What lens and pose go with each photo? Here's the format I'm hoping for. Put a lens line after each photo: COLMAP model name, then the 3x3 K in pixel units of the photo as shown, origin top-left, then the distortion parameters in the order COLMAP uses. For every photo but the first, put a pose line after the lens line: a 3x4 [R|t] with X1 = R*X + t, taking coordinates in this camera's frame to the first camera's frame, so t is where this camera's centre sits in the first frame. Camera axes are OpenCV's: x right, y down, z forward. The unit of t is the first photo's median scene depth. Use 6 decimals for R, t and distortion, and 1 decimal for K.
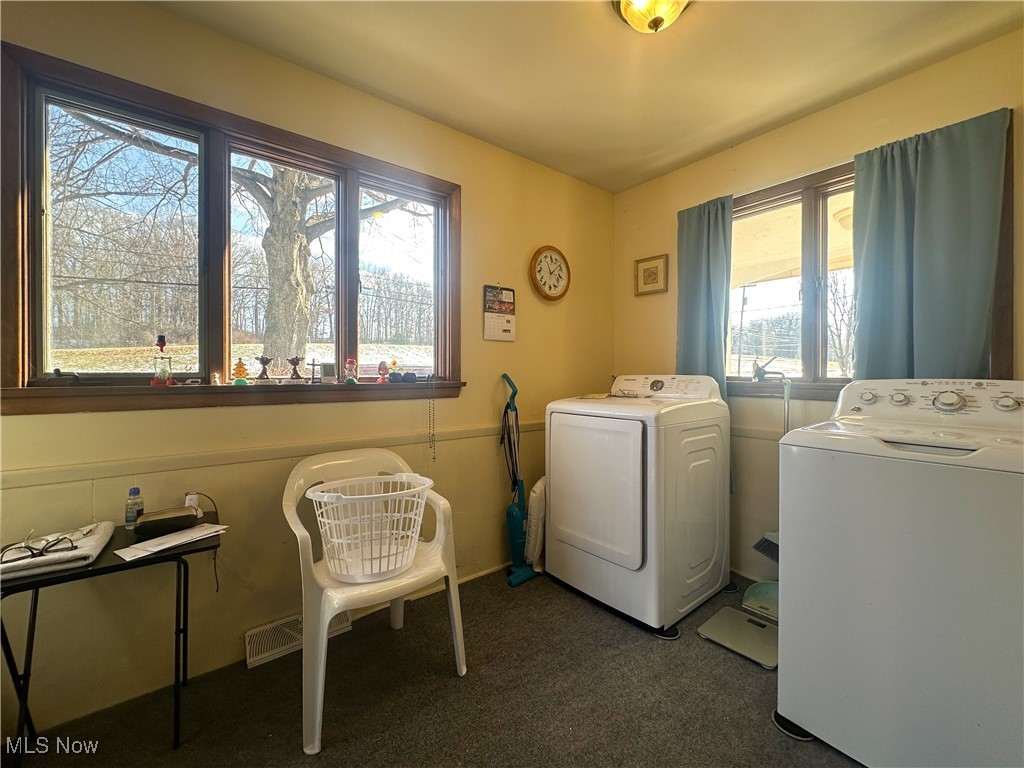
lens RADIAL K [[424.3, 0, 507.7], [0, 424.3, 381.2], [0, 0, 1]] dist [-0.002826, -0.000329]
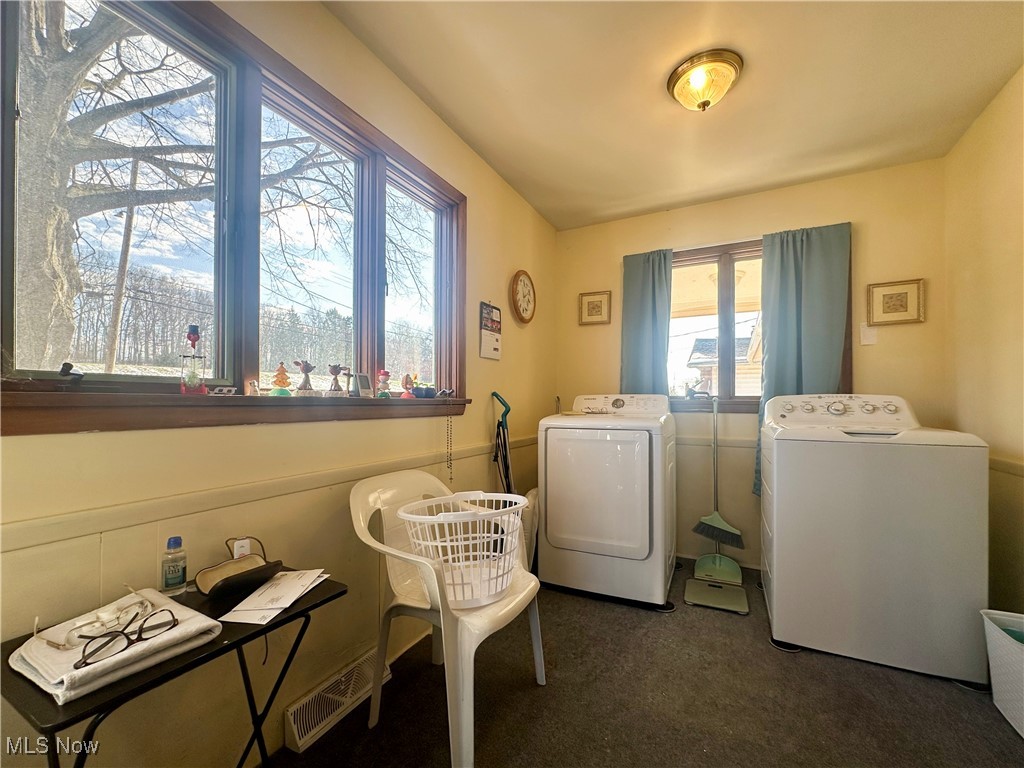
lens RADIAL K [[428.8, 0, 514.7], [0, 428.8, 407.8], [0, 0, 1]] dist [-0.002261, -0.000238]
pose [[0.904152, -0.005410, 0.427176, -0.431744], [0.009171, 0.999935, -0.006747, 0.029274], [-0.427112, 0.010018, 0.904143, 0.069840]]
